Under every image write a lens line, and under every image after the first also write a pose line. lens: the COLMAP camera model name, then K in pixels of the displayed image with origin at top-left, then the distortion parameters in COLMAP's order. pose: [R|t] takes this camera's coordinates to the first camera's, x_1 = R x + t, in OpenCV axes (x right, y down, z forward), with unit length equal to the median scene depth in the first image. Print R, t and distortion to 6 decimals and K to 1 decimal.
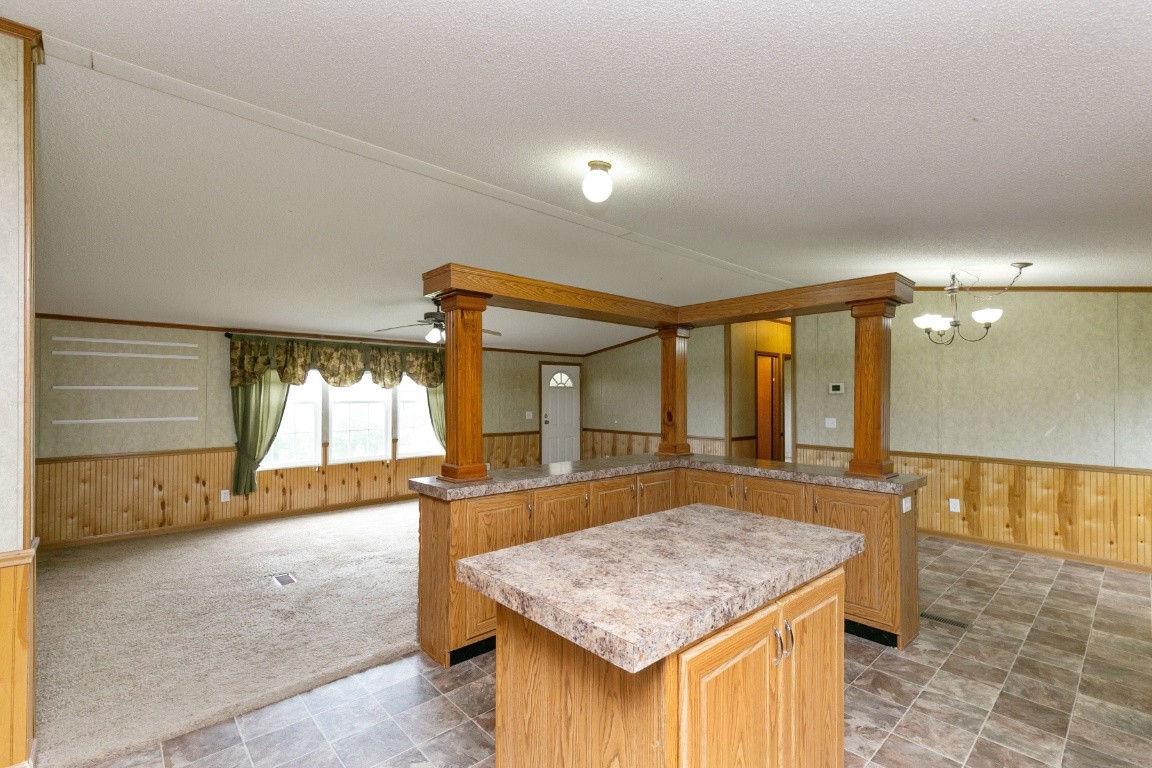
lens RADIAL K [[517.2, 0, 581.9], [0, 517.2, 389.9], [0, 0, 1]] dist [0.006329, -0.001129]
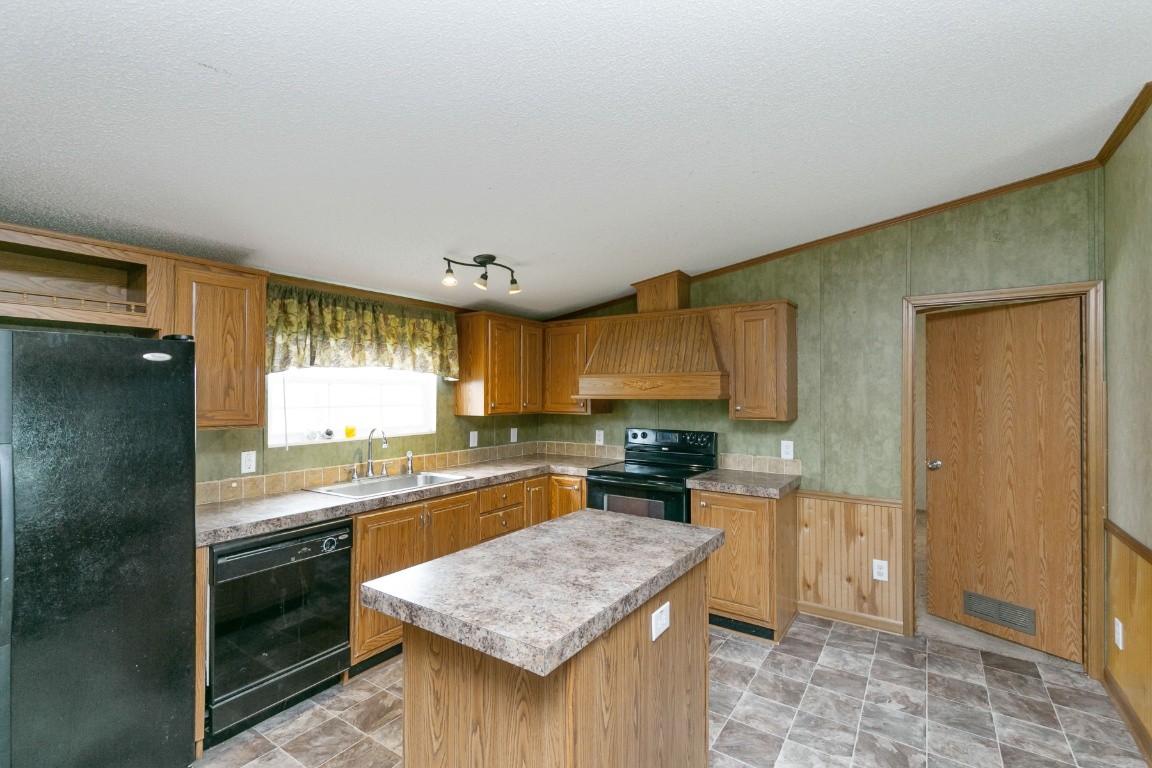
lens RADIAL K [[517.2, 0, 580.6], [0, 517.2, 386.6], [0, 0, 1]] dist [0.006329, -0.001129]
pose [[-0.973547, -0.008189, -0.228338, 0.125689], [-0.004312, 0.999838, -0.017475, -0.010148], [0.228444, -0.016028, -0.973425, 0.610572]]
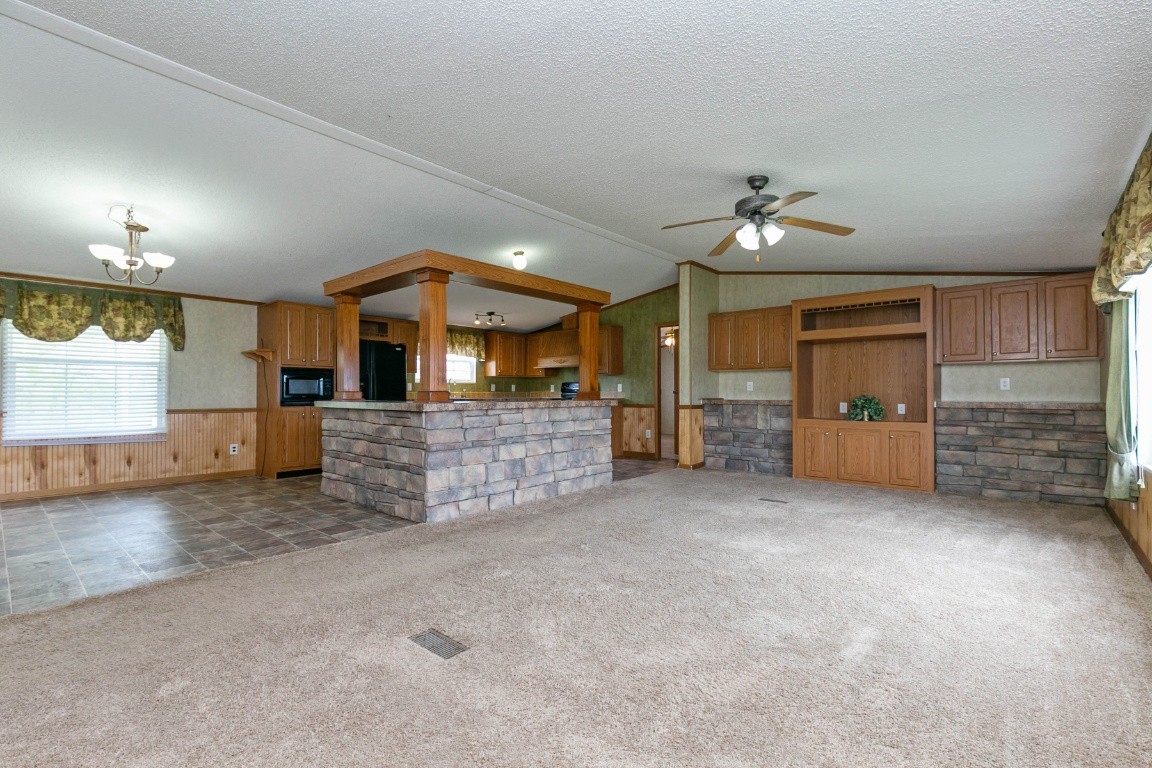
lens RADIAL K [[517.2, 0, 580.4], [0, 517.2, 387.0], [0, 0, 1]] dist [0.006329, -0.001129]
pose [[-0.994035, -0.003812, -0.108999, 0.005699], [-0.001208, 0.999713, -0.023944, 0.091180], [0.109059, -0.023670, -0.993753, 1.542443]]
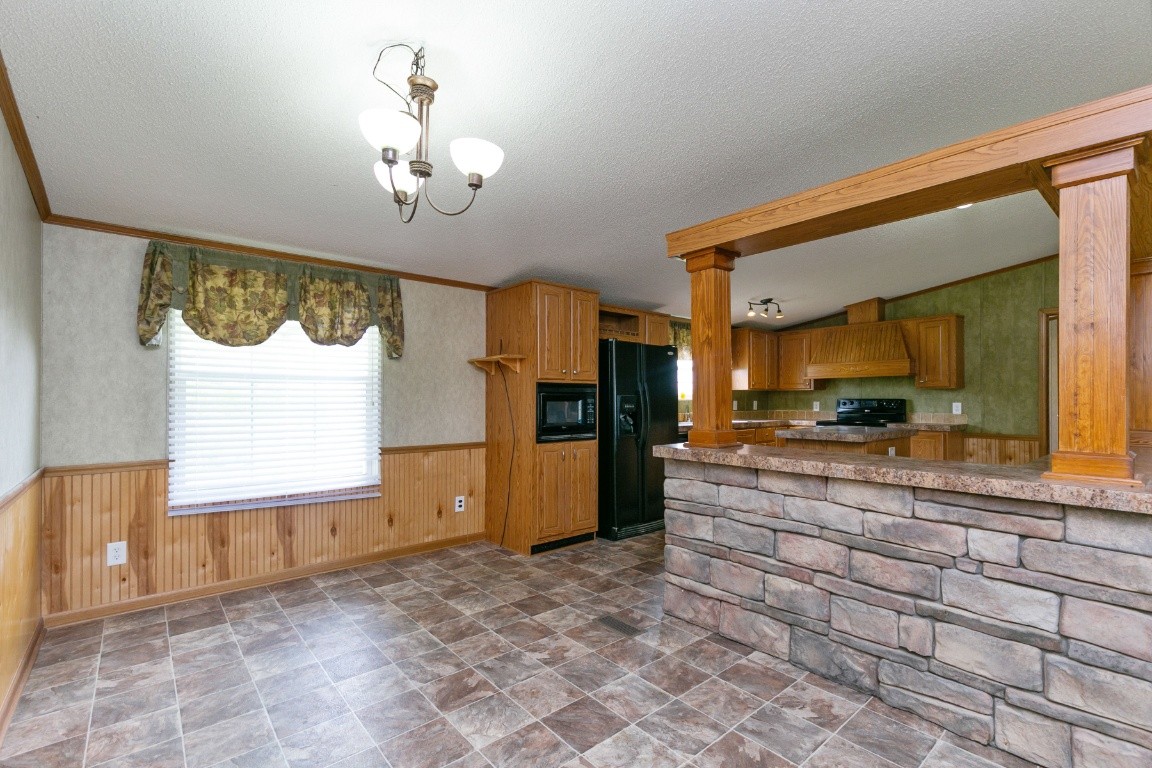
lens RADIAL K [[517.2, 0, 580.9], [0, 517.2, 395.6], [0, 0, 1]] dist [0.006329, -0.001129]
pose [[-0.999378, -0.004420, 0.034982, 0.431976], [-0.005016, 0.999843, -0.016974, 0.053042], [-0.034902, -0.017139, -0.999244, 1.088038]]
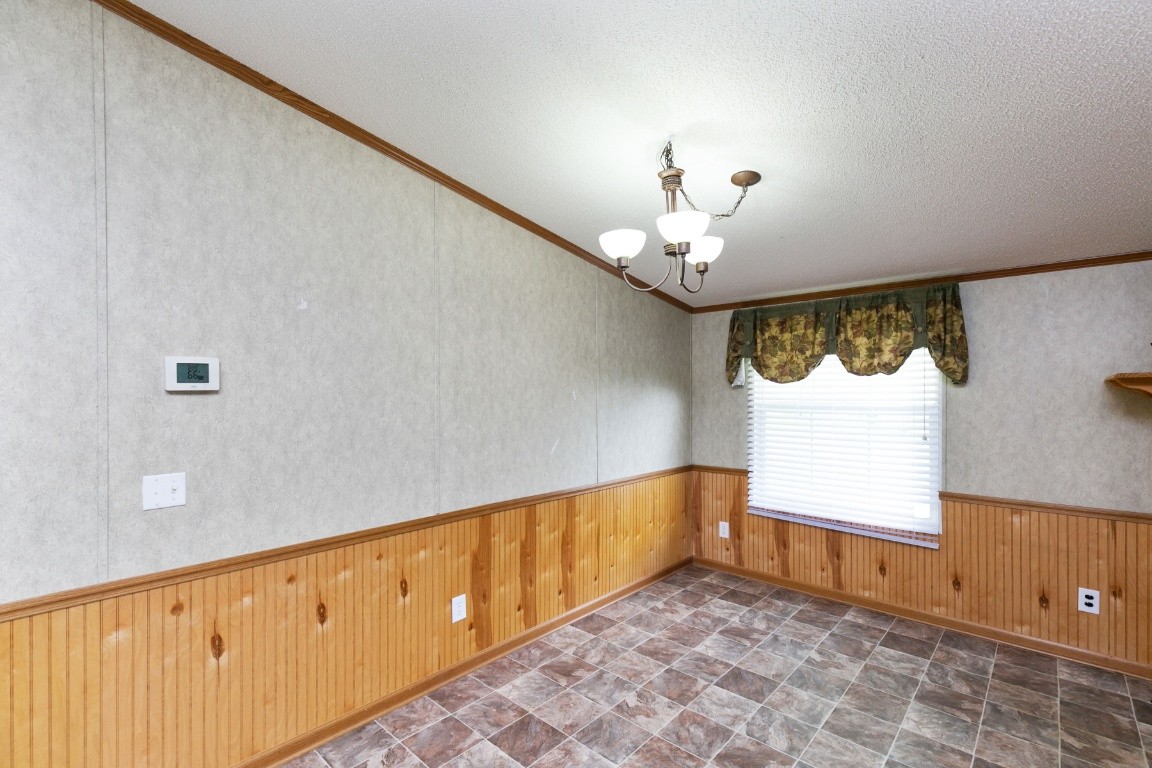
lens RADIAL K [[517.2, 0, 579.2], [0, 517.2, 394.2], [0, 0, 1]] dist [0.006329, -0.001129]
pose [[-0.084293, -0.006277, 0.996421, 0.180617], [-0.010885, 0.999926, 0.005378, 0.004968], [-0.996382, -0.010392, -0.084355, 0.857378]]
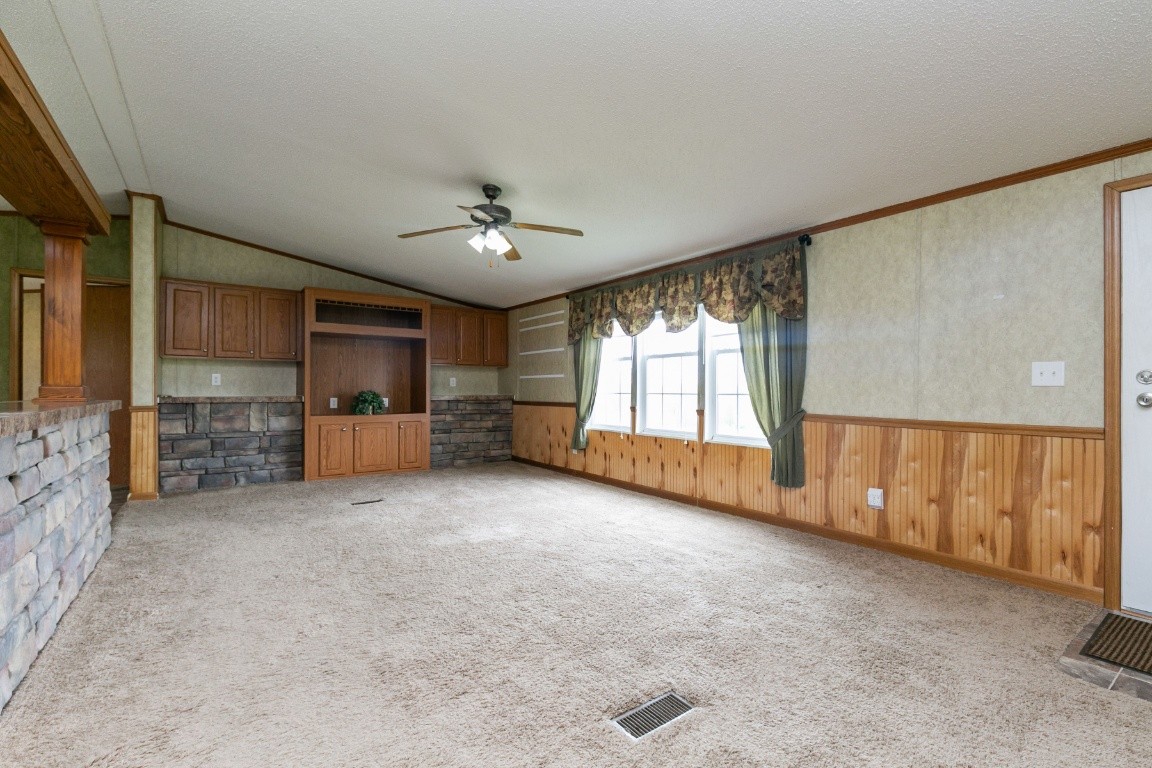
lens RADIAL K [[517.2, 0, 574.4], [0, 517.2, 387.1], [0, 0, 1]] dist [0.006329, -0.001129]
pose [[-0.122745, -0.005925, -0.992421, 0.367539], [0.008476, 0.999939, -0.007018, 0.086331], [0.992402, -0.009273, -0.122687, 1.140080]]
